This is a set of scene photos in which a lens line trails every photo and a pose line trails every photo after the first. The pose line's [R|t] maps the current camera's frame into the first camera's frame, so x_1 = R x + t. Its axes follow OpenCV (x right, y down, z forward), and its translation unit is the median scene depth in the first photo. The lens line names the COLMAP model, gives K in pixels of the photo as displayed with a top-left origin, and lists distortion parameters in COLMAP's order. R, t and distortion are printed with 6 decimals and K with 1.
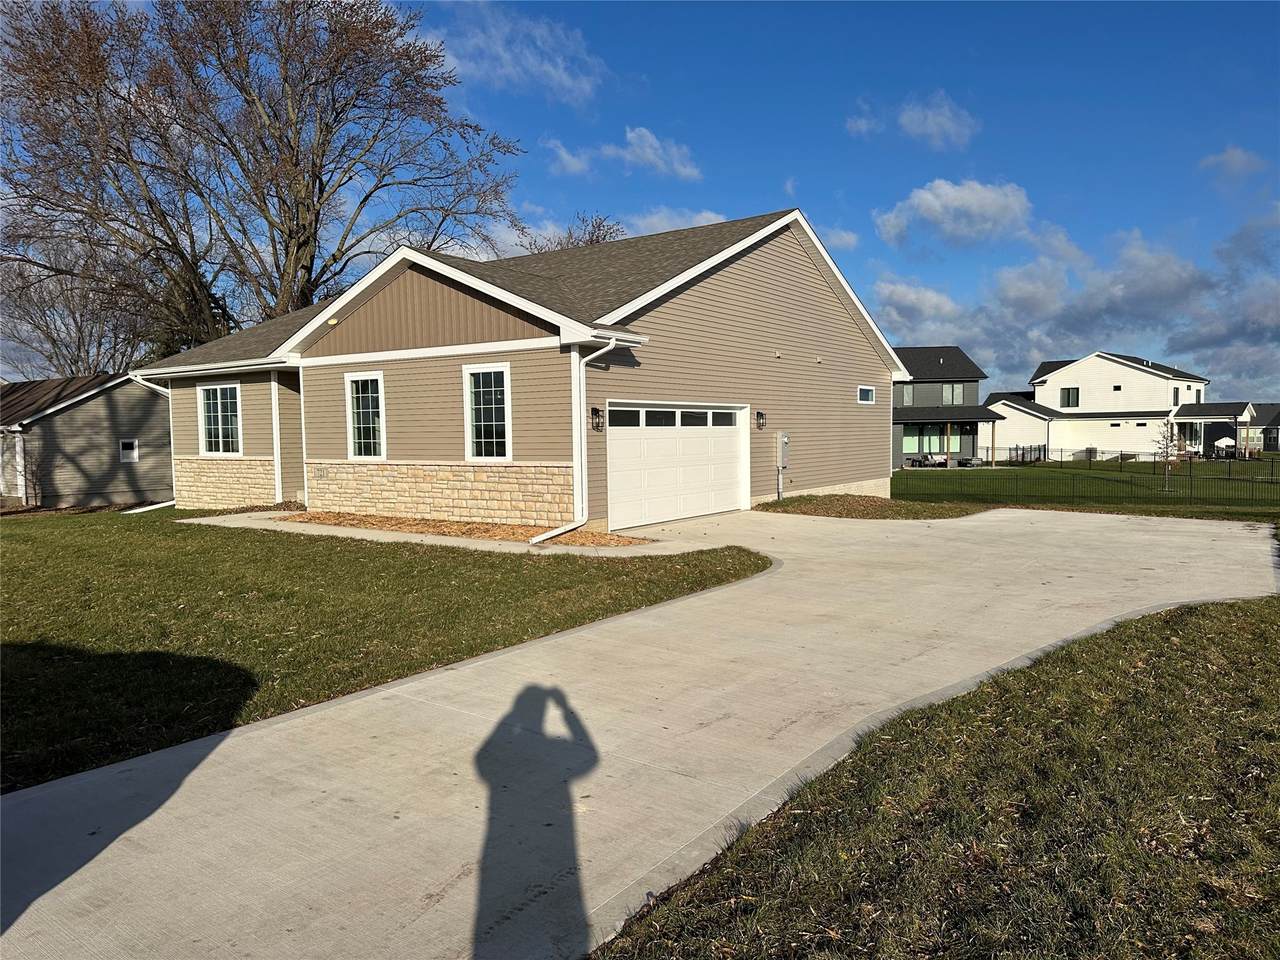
lens RADIAL K [[892.7, 0, 639.3], [0, 892.7, 482.4], [0, 0, 1]] dist [0.075664, -0.018377]
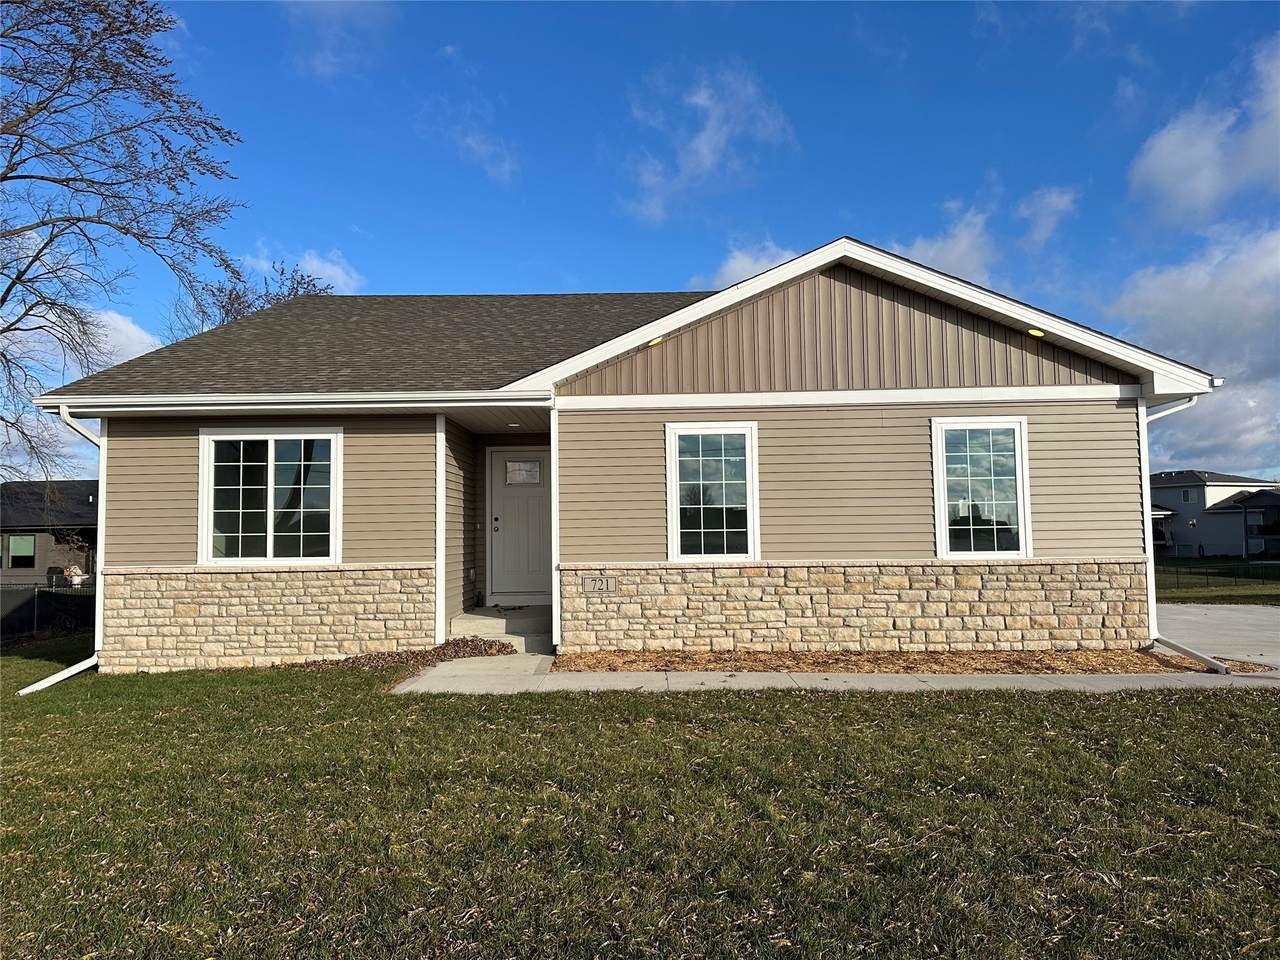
lens RADIAL K [[892.7, 0, 633.4], [0, 892.7, 472.0], [0, 0, 1]] dist [0.075664, -0.018377]
pose [[0.829355, 0.030449, 0.557891, -0.620247], [0.034954, 0.993730, -0.106200, -0.019956], [-0.557627, 0.107578, 0.823091, 0.453643]]
